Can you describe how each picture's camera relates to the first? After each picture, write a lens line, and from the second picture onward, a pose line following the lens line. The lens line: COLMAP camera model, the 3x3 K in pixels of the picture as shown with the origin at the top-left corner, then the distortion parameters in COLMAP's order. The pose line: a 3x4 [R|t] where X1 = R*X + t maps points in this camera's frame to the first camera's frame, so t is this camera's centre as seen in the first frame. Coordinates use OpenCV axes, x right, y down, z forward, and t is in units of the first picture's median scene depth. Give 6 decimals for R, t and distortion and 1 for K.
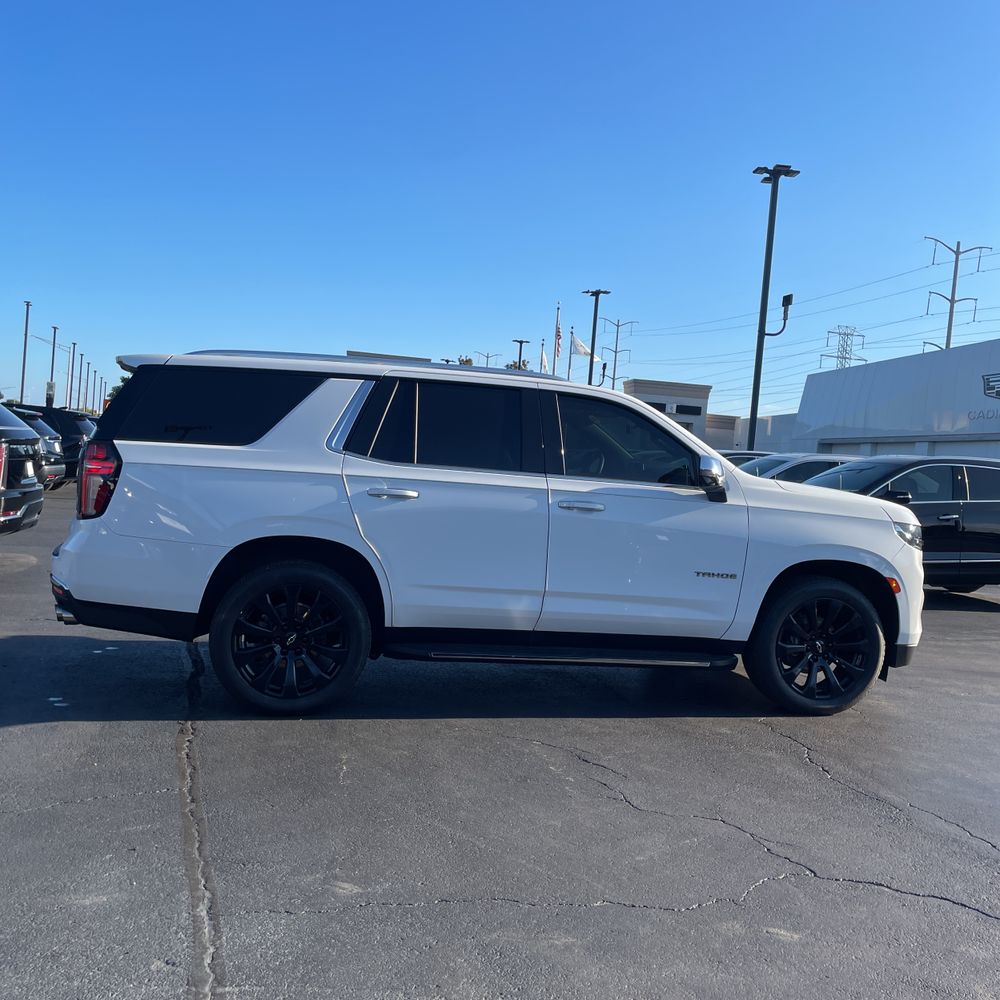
lens RADIAL K [[1021.5, 0, 506.5], [0, 1021.5, 490.6], [0, 0, 1]] dist [0.036905, 0.000000]
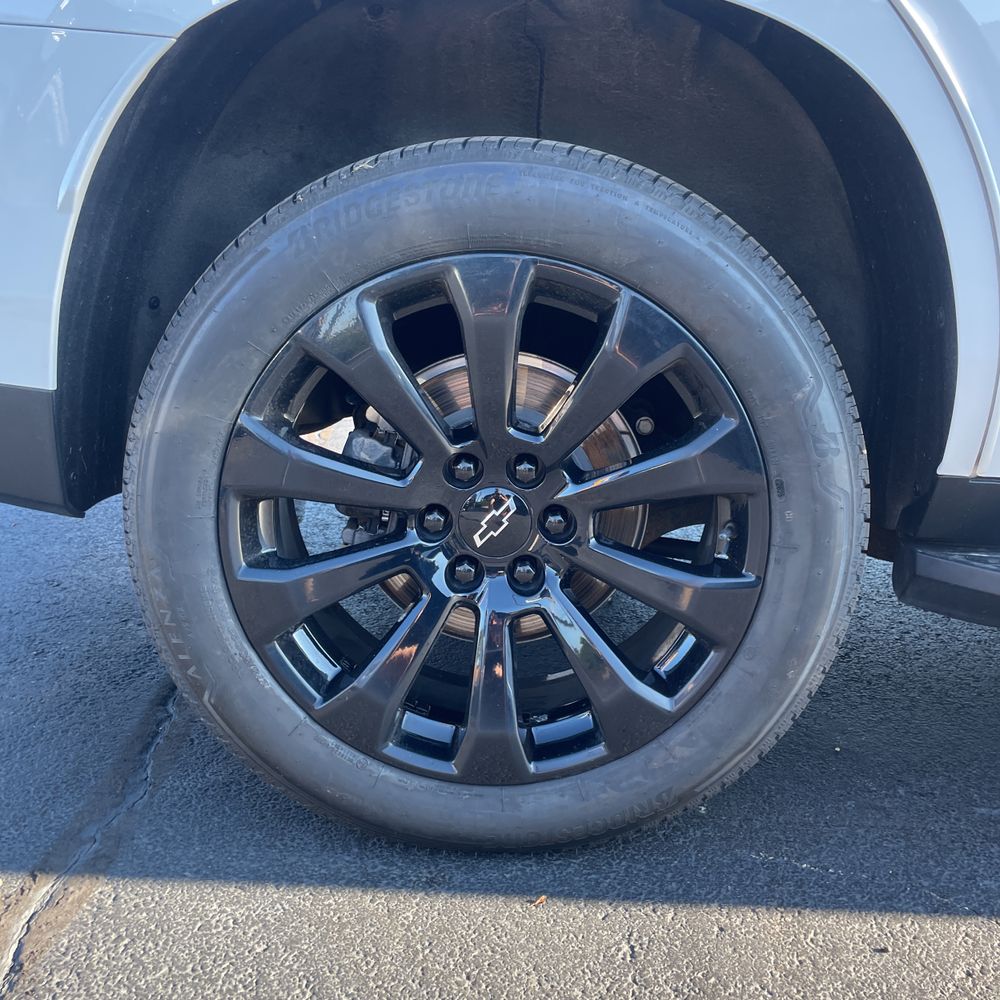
lens RADIAL K [[1021.5, 0, 502.1], [0, 1021.5, 476.9], [0, 0, 1]] dist [0.036905, 0.000000]
pose [[0.972360, 0.031549, -0.231347, -0.146757], [0.012794, 0.982141, 0.187709, 0.088122], [0.233137, -0.185481, 0.954591, 0.736381]]
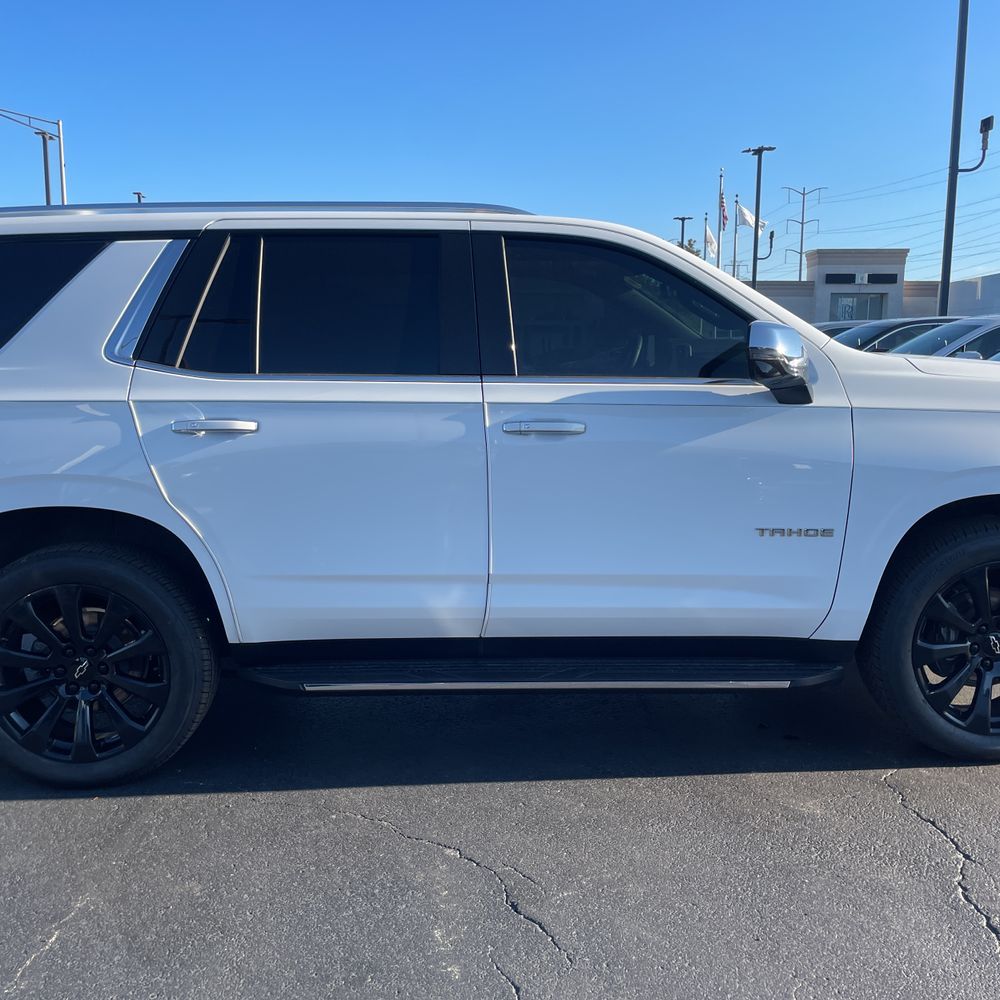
lens RADIAL K [[1021.5, 0, 502.8], [0, 1021.5, 486.5], [0, 0, 1]] dist [0.036905, 0.000000]
pose [[0.980941, -0.046908, -0.188560, 0.153476], [0.064920, 0.993777, 0.090512, -0.005449], [0.183141, -0.101028, 0.977882, 0.410510]]
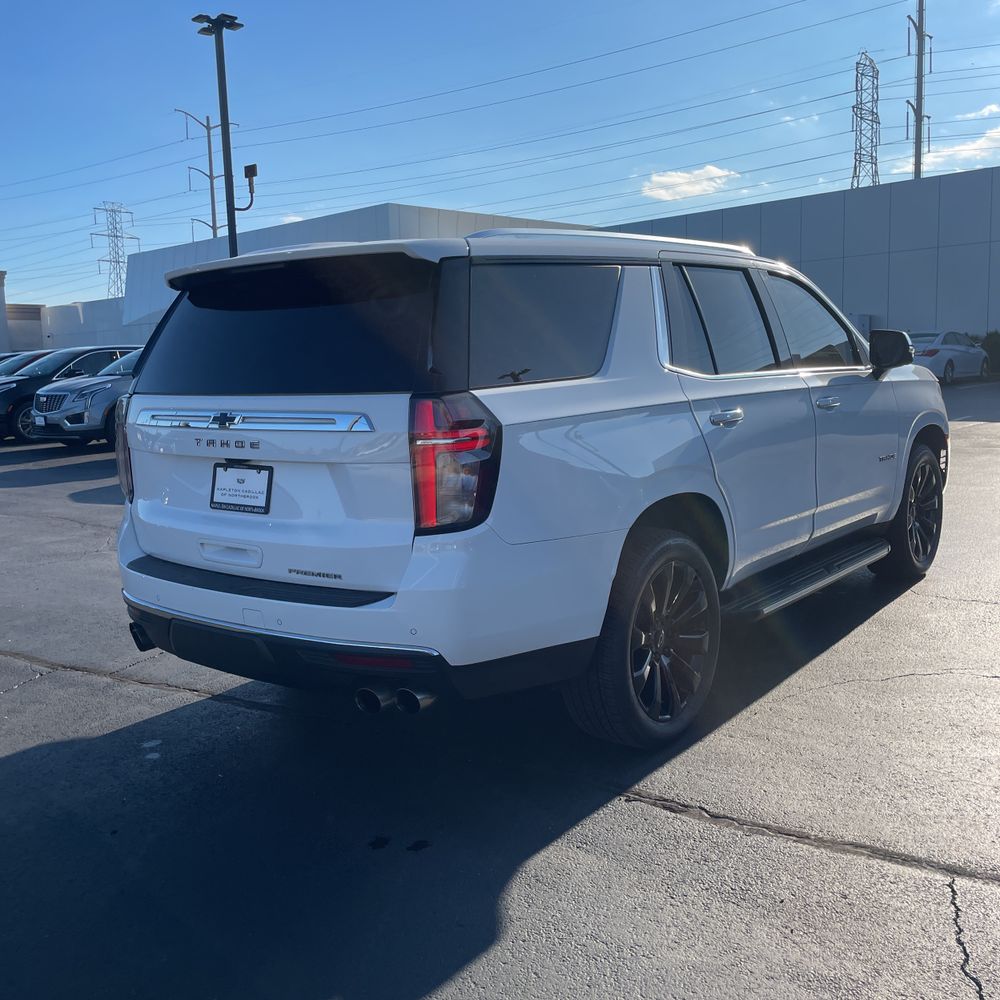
lens RADIAL K [[1021.5, 0, 496.8], [0, 1021.5, 490.1], [0, 0, 1]] dist [0.036905, 0.000000]
pose [[0.767847, -0.180990, 0.614536, -0.662394], [0.110219, 0.982281, 0.151580, -0.071750], [-0.631081, -0.048657, 0.774189, 0.485340]]
